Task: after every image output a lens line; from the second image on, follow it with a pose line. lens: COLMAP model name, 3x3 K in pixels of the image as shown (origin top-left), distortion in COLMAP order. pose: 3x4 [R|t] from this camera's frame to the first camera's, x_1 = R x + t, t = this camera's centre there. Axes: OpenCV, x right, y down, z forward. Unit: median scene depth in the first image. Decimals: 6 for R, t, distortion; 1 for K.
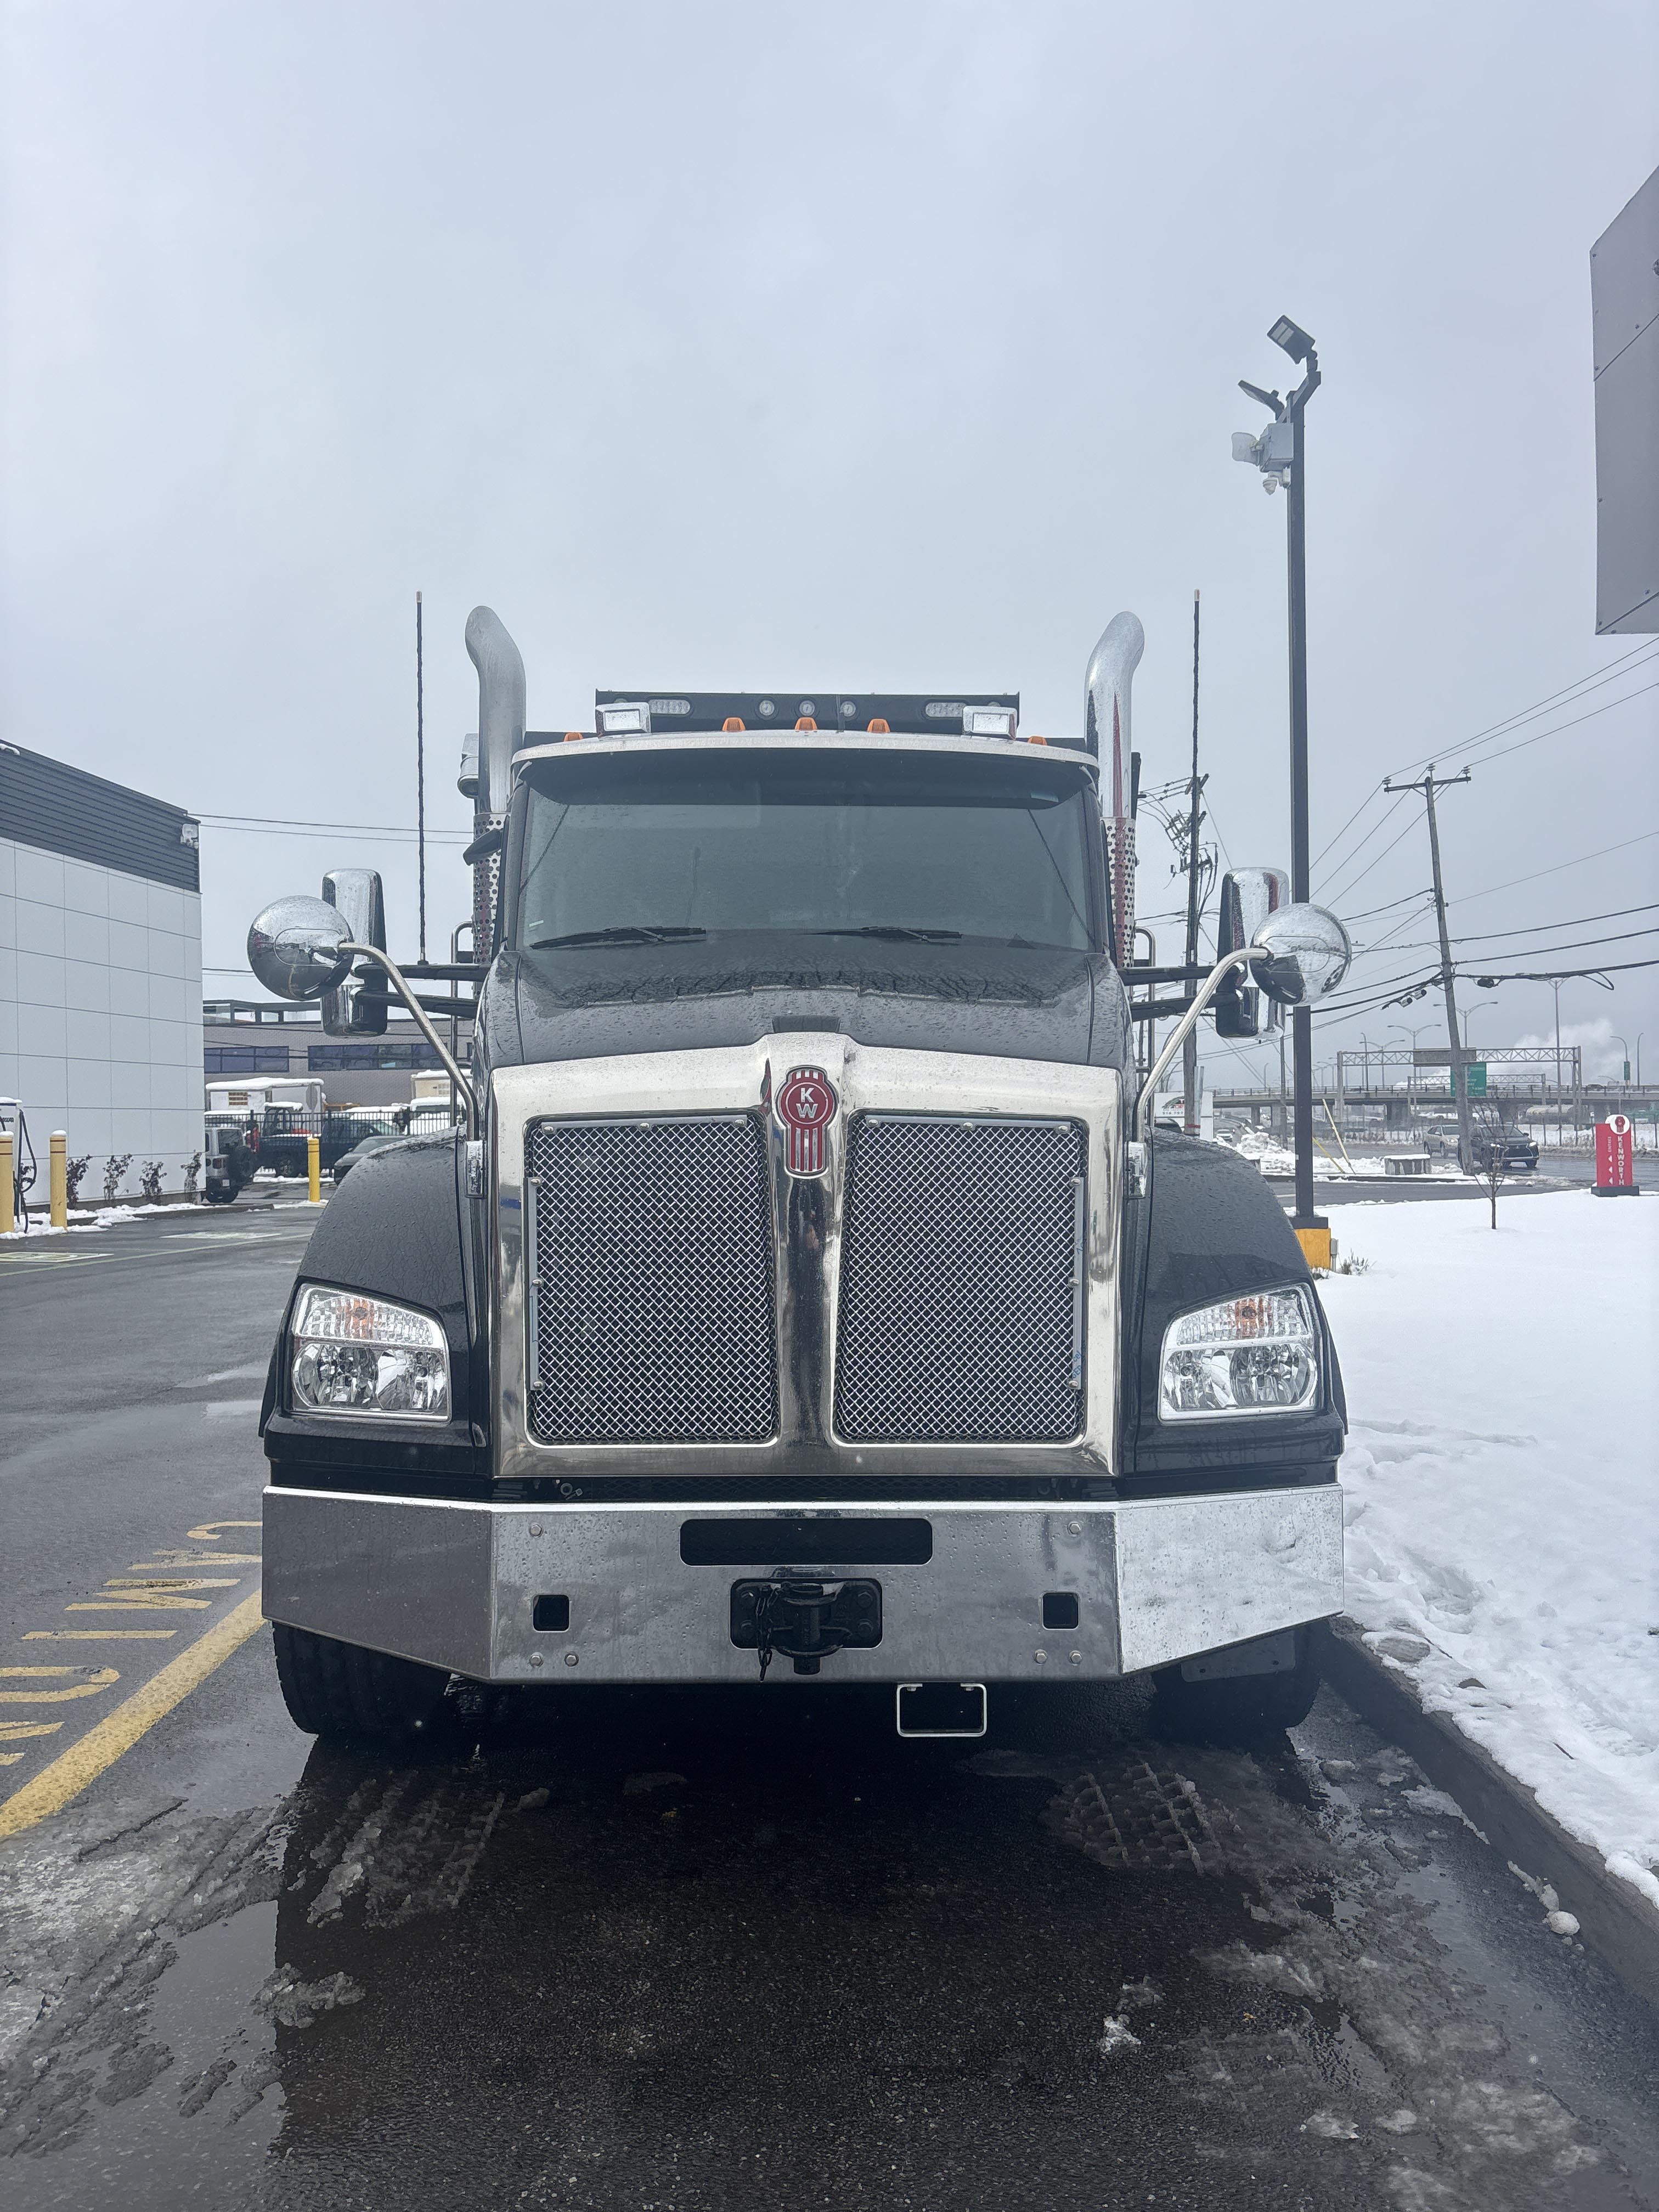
lens RADIAL K [[1703.4, 0, 829.5], [0, 1703.4, 1106.0], [0, 0, 1]] dist [0.097026, -0.142828]
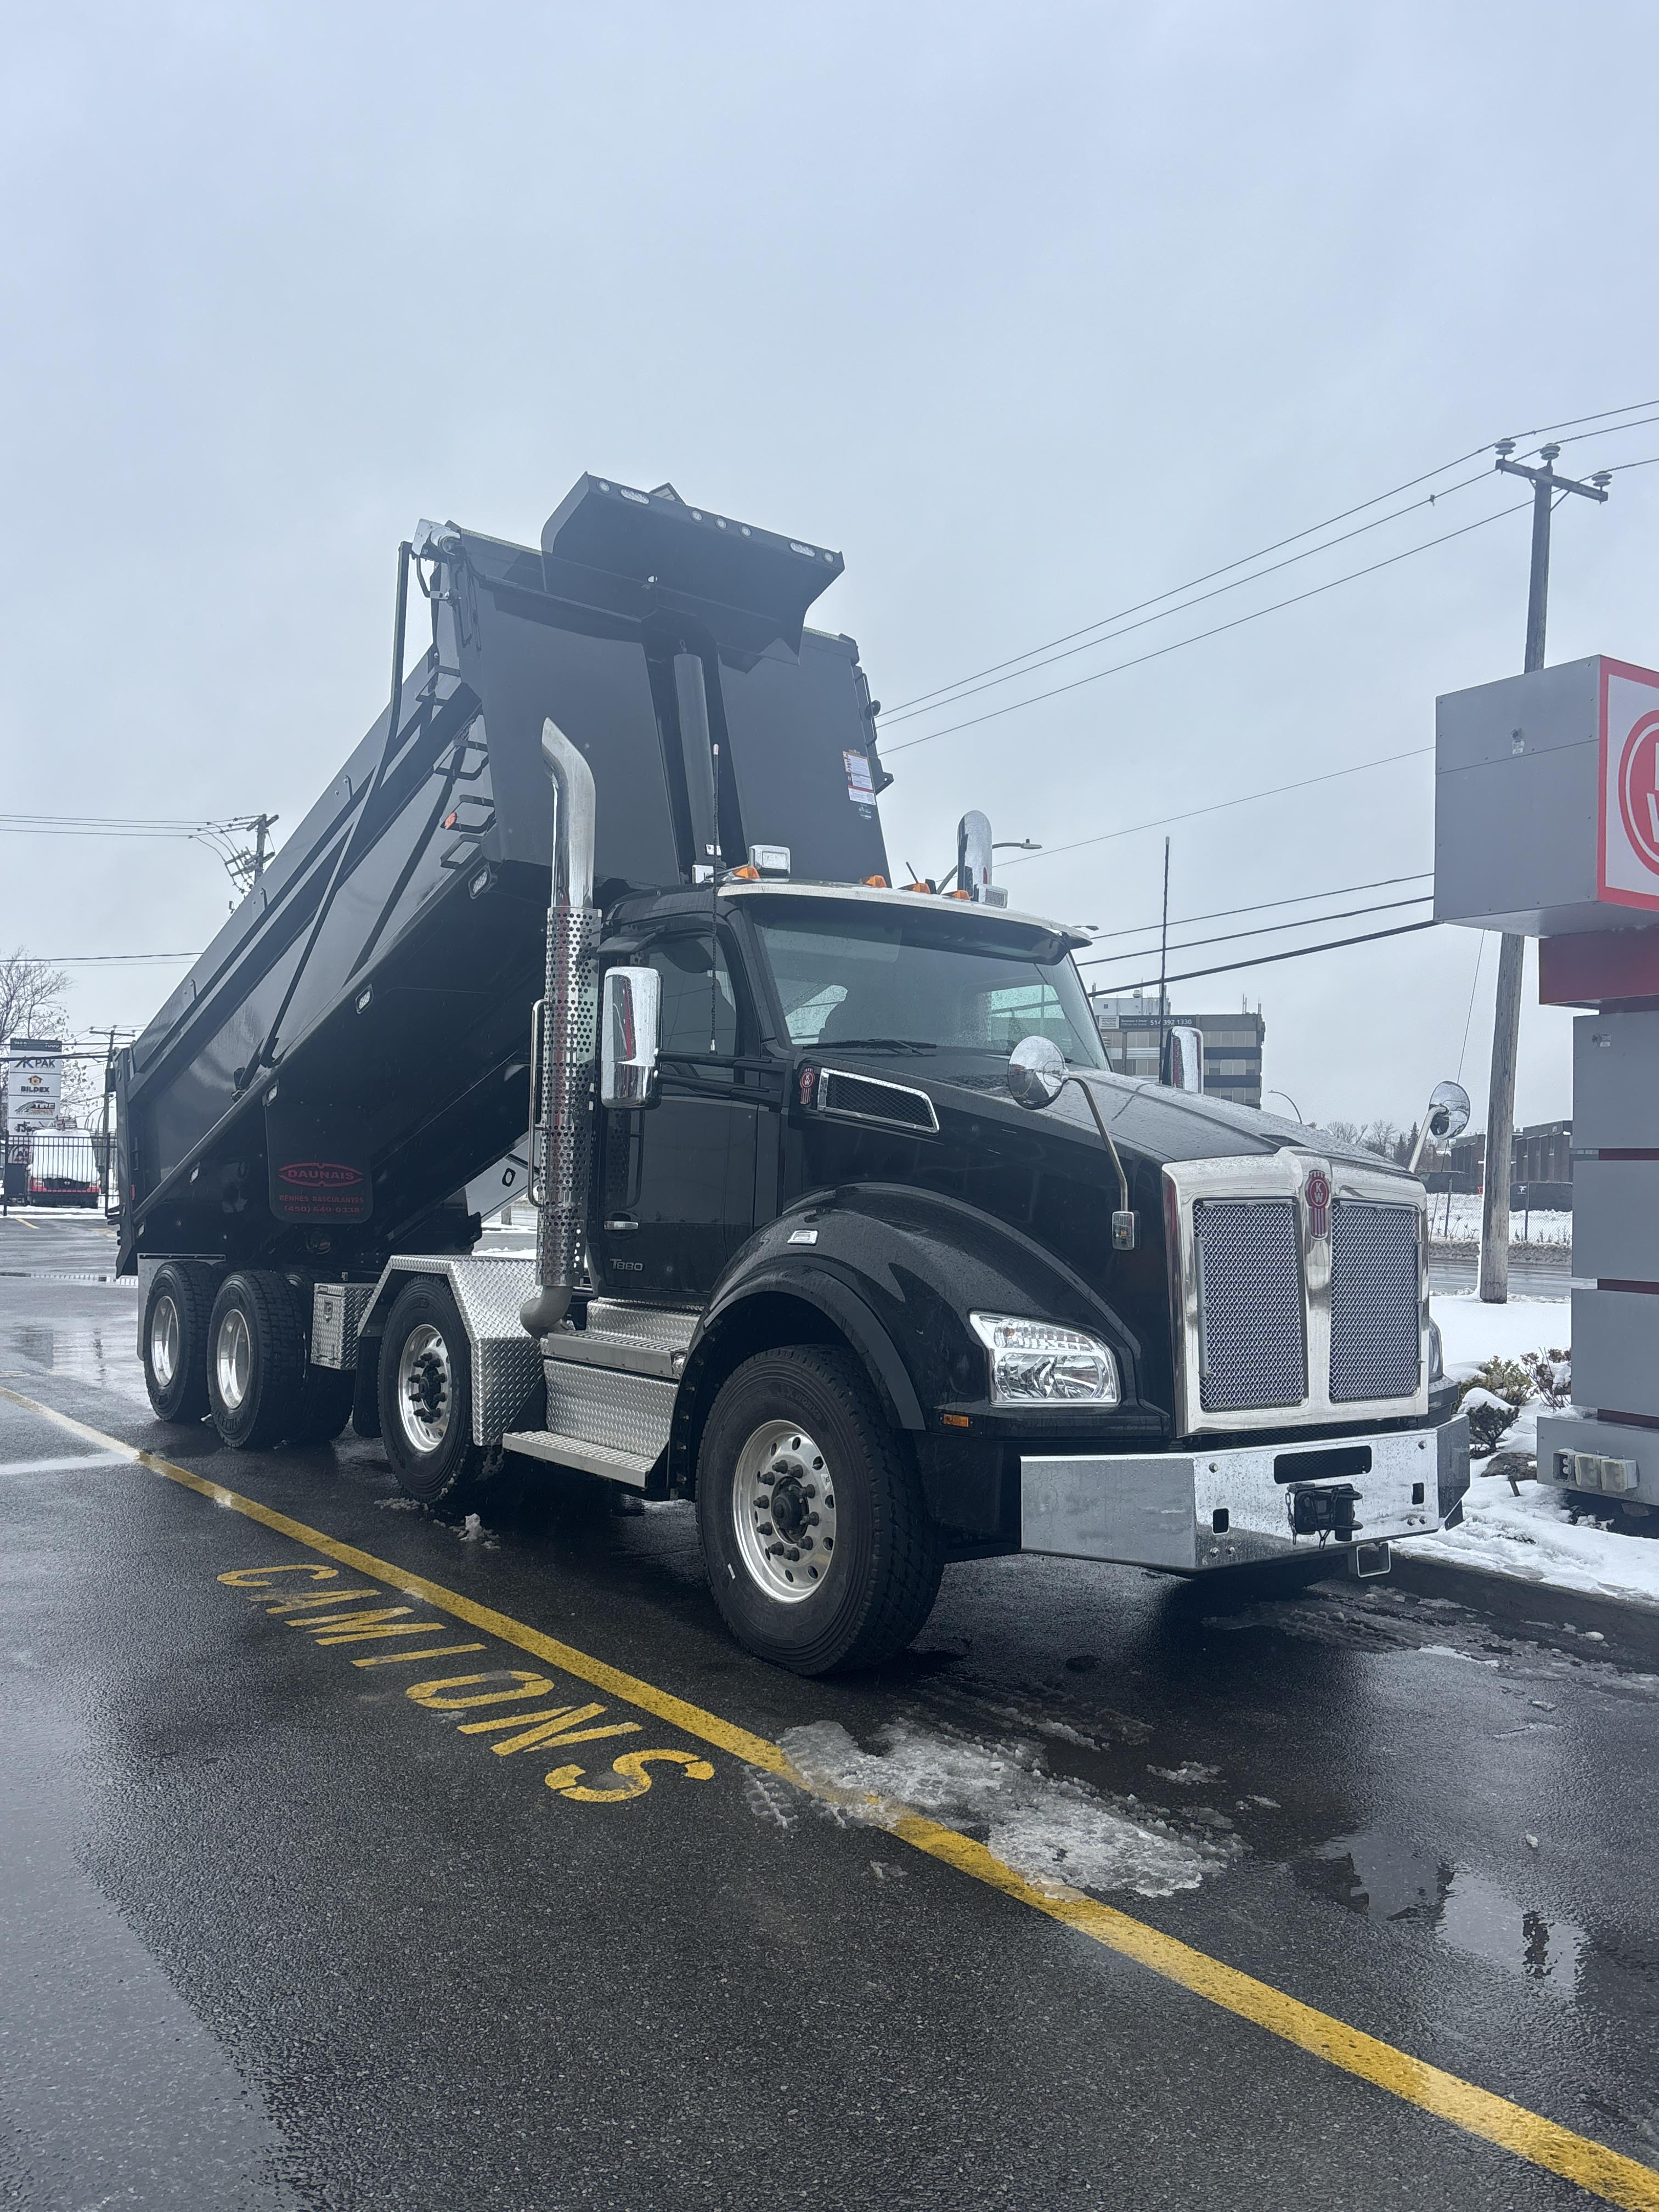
lens RADIAL K [[1729.1, 0, 822.5], [0, 1729.1, 1140.3], [0, 0, 1]] dist [0.061776, -0.000014]
pose [[0.800834, 0.038941, 0.597620, -1.322021], [-0.033904, 0.999231, -0.019678, -0.002032], [-0.597927, -0.004503, 0.801538, -0.028077]]
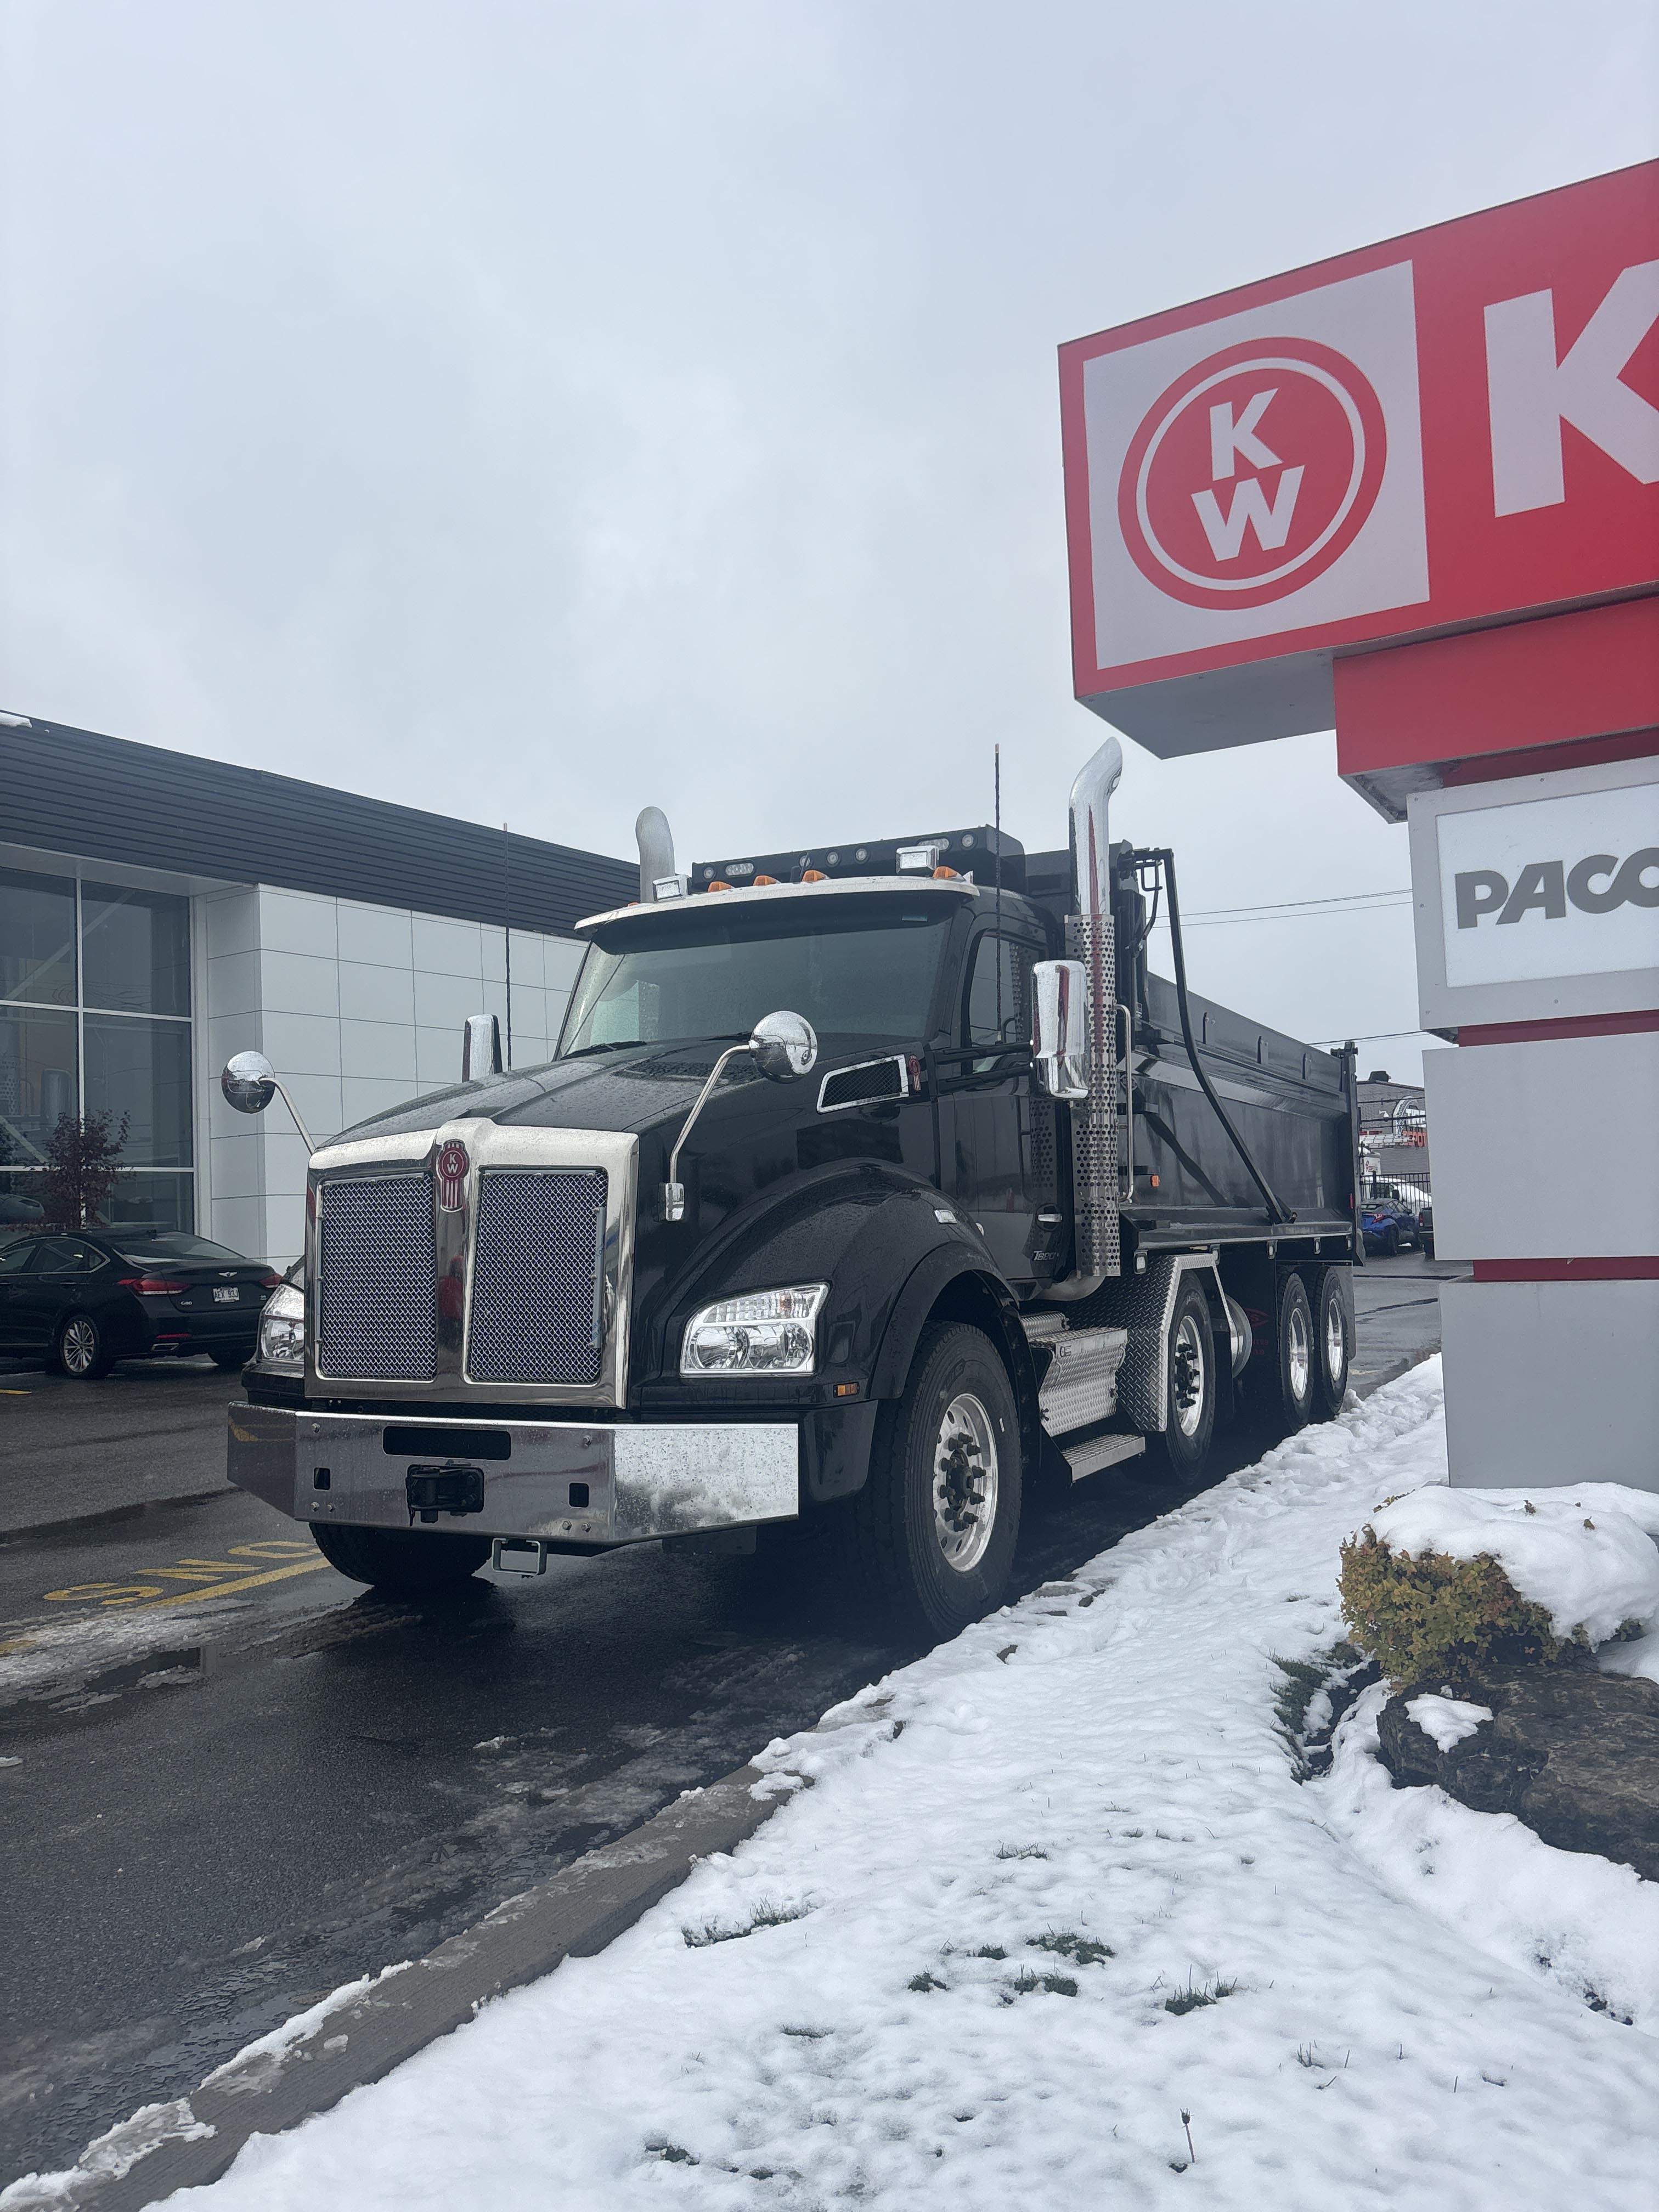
lens RADIAL K [[1790.0, 0, 829.5], [0, 1790.0, 1106.0], [0, 0, 1]] dist [0.130727, -0.185806]
pose [[0.869671, -0.052528, -0.490830, 1.071317], [0.027757, 0.997953, -0.057620, 0.049528], [0.492851, 0.036486, 0.869348, -0.264280]]
